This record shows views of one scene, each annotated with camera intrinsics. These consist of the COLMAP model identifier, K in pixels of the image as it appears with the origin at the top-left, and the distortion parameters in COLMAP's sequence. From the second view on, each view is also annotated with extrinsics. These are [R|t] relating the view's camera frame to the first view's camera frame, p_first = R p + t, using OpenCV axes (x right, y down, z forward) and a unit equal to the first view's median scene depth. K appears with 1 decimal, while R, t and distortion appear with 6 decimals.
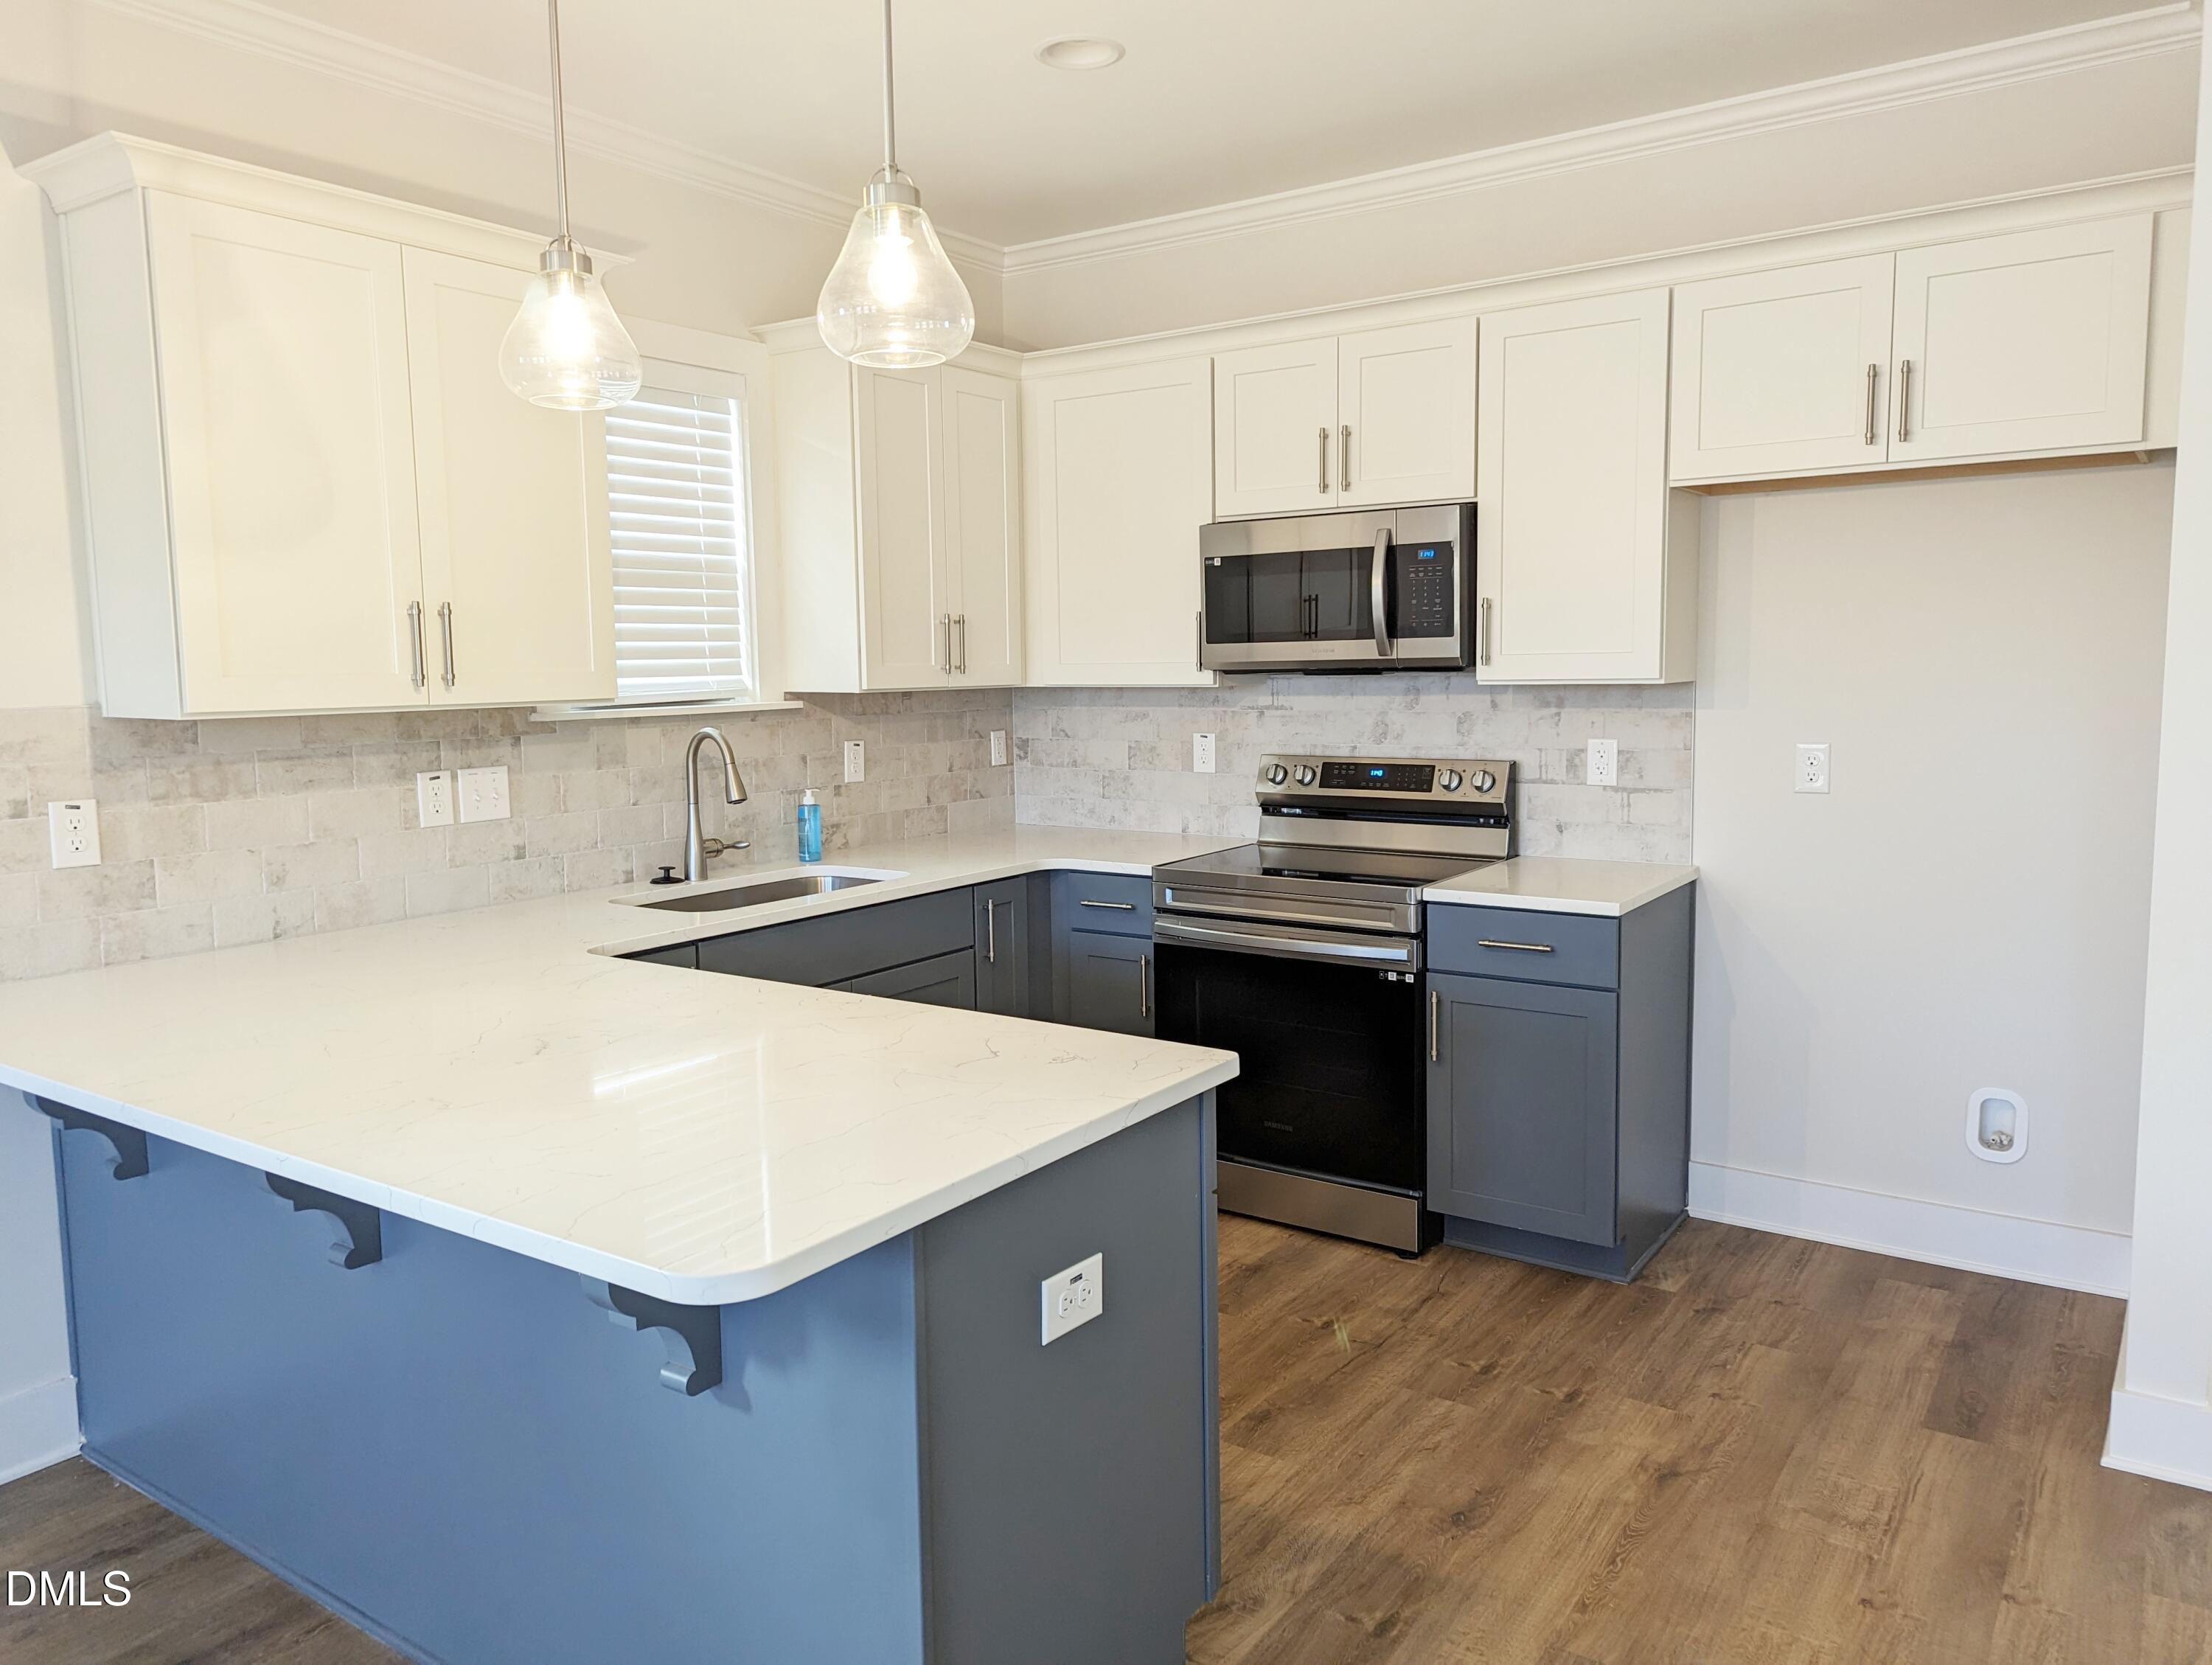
lens RADIAL K [[1536.7, 0, 1163.1], [0, 1536.7, 811.6], [0, 0, 1]] dist [0.070132, -0.060083]
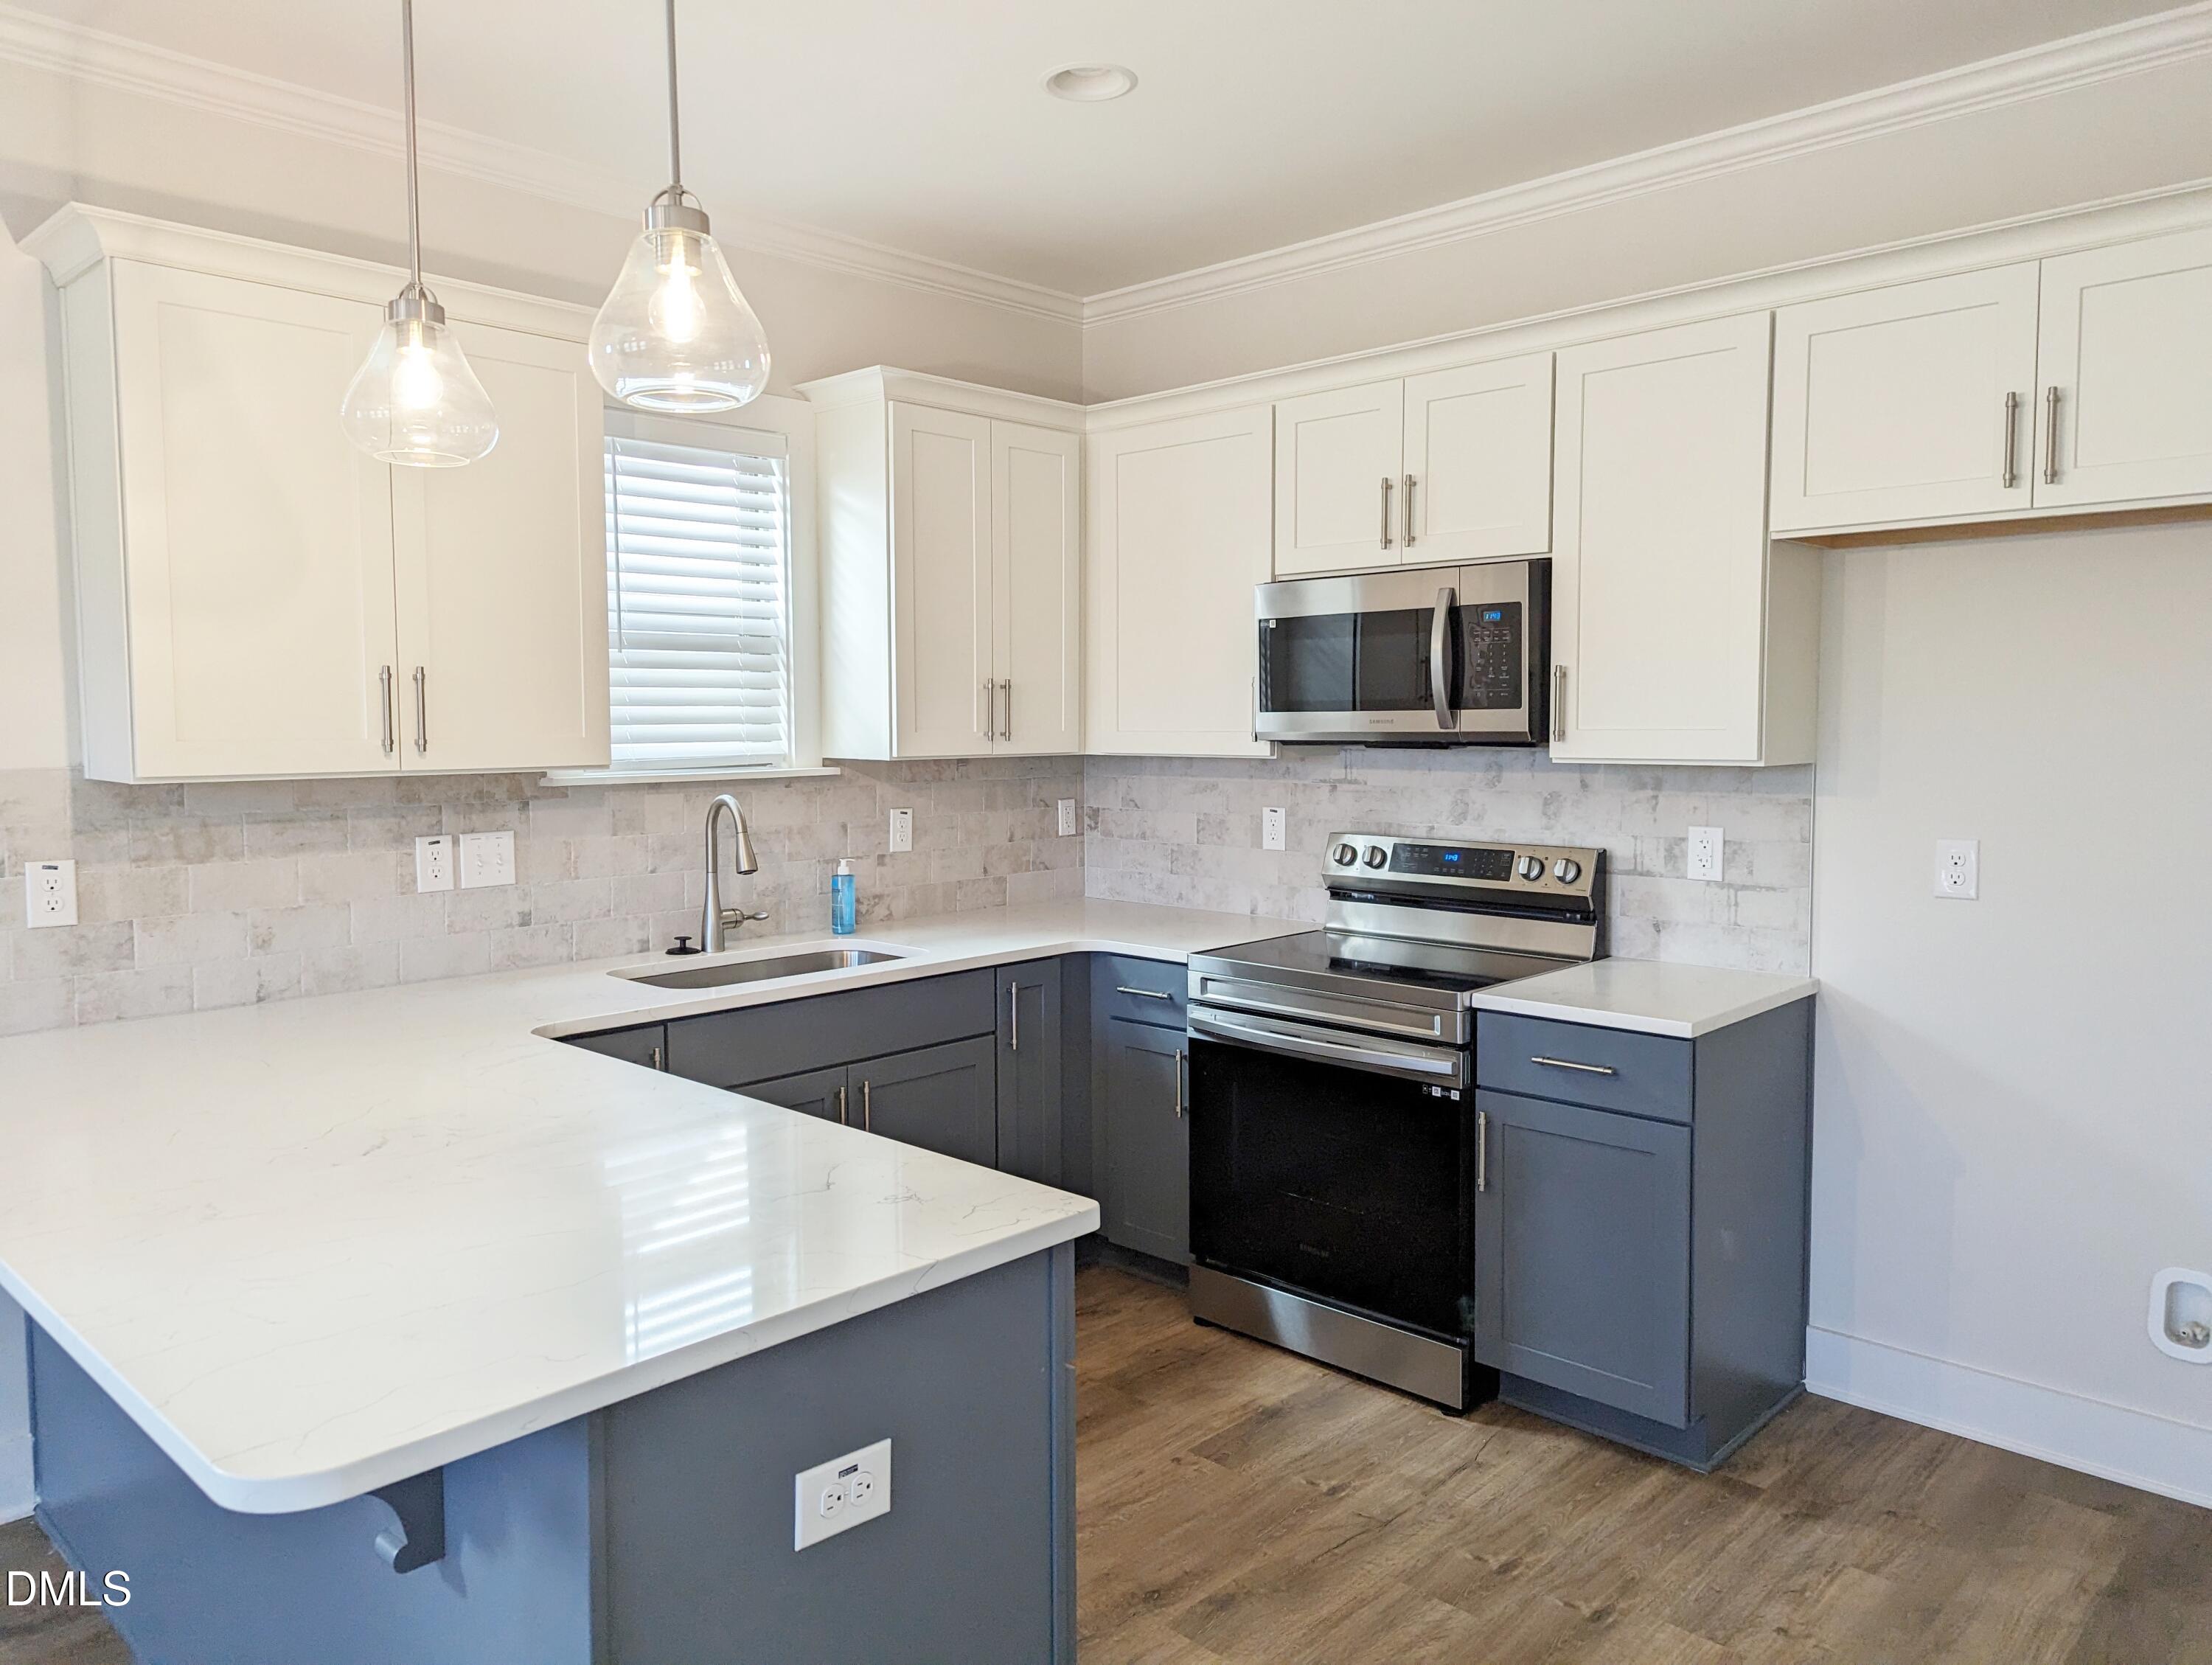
lens RADIAL K [[1550.0, 0, 1112.1], [0, 1550.0, 816.6], [0, 0, 1]] dist [0.066136, -0.054571]
pose [[0.985271, 0.022356, -0.169534, 0.113517], [-0.028103, 0.999106, -0.031579, -0.017057], [0.168677, 0.035878, 0.985018, 0.083010]]
